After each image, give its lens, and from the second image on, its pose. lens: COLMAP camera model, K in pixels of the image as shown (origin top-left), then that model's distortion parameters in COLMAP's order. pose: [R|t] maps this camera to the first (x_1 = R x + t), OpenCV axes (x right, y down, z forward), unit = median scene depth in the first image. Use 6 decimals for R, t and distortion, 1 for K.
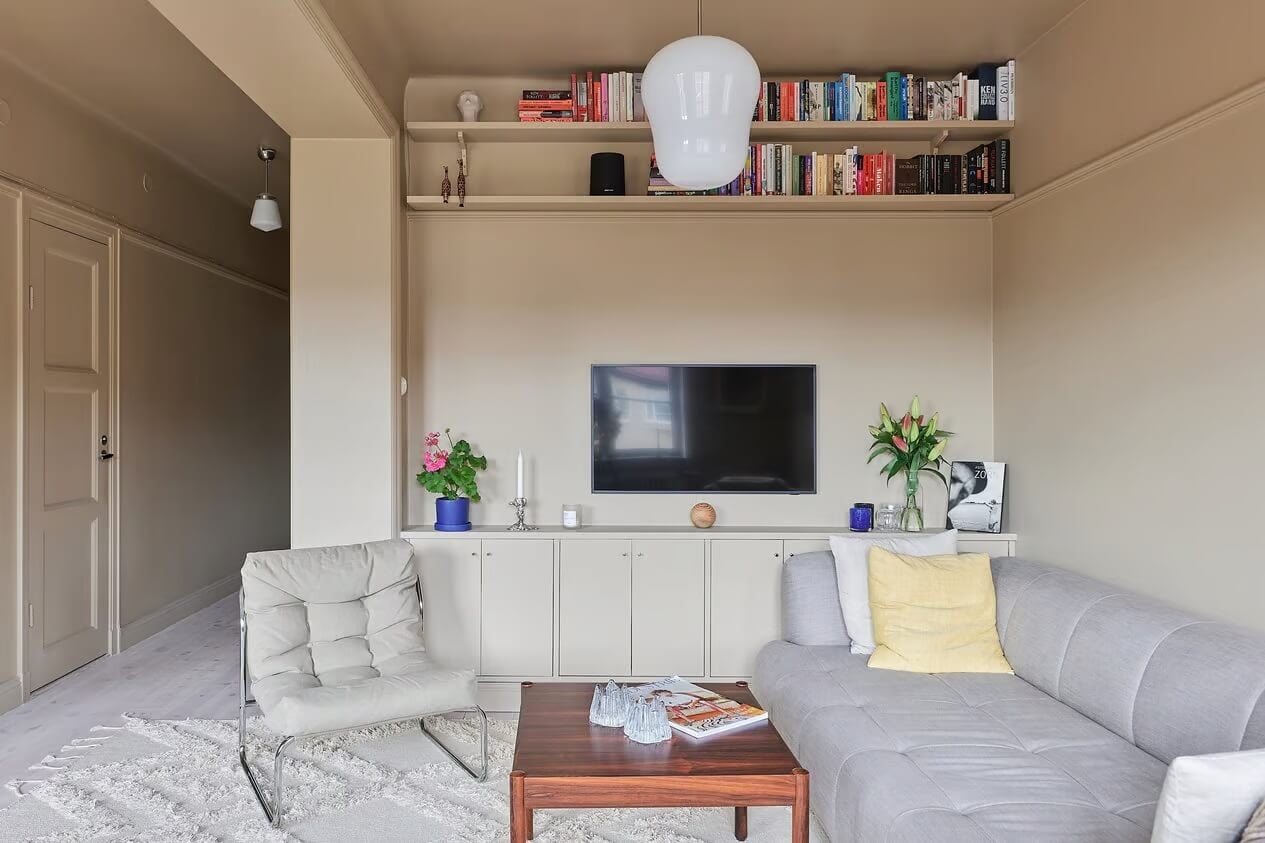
lens RADIAL K [[861.7, 0, 633.6], [0, 861.7, 409.2], [0, 0, 1]] dist [0.010049, -0.011824]
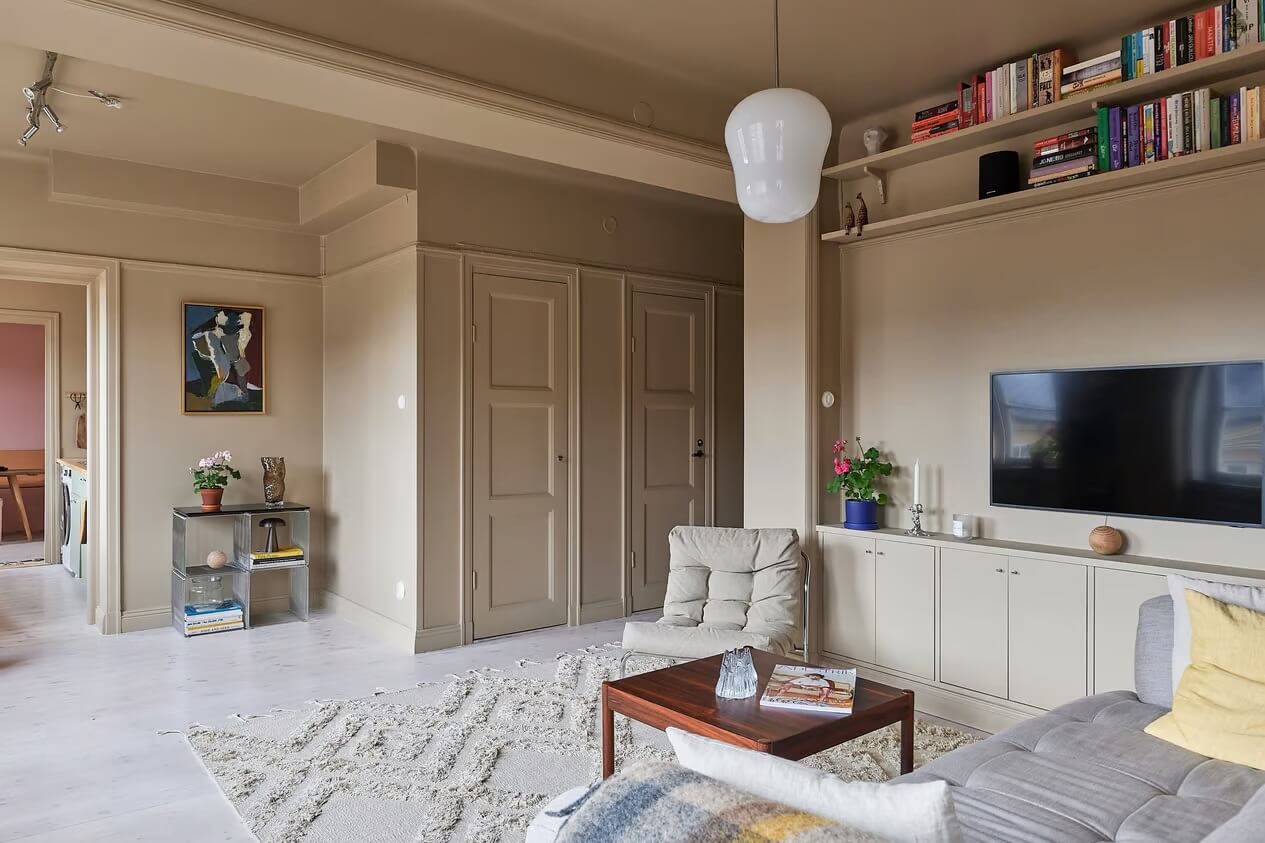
lens RADIAL K [[861.7, 0, 634.4], [0, 861.7, 421.8], [0, 0, 1]] dist [0.010049, -0.011824]
pose [[0.622703, -0.000681, -0.782458, 0.476251], [0.001346, 0.999999, 0.000201, 0.002551], [0.782457, -0.001178, 0.622703, 0.085725]]
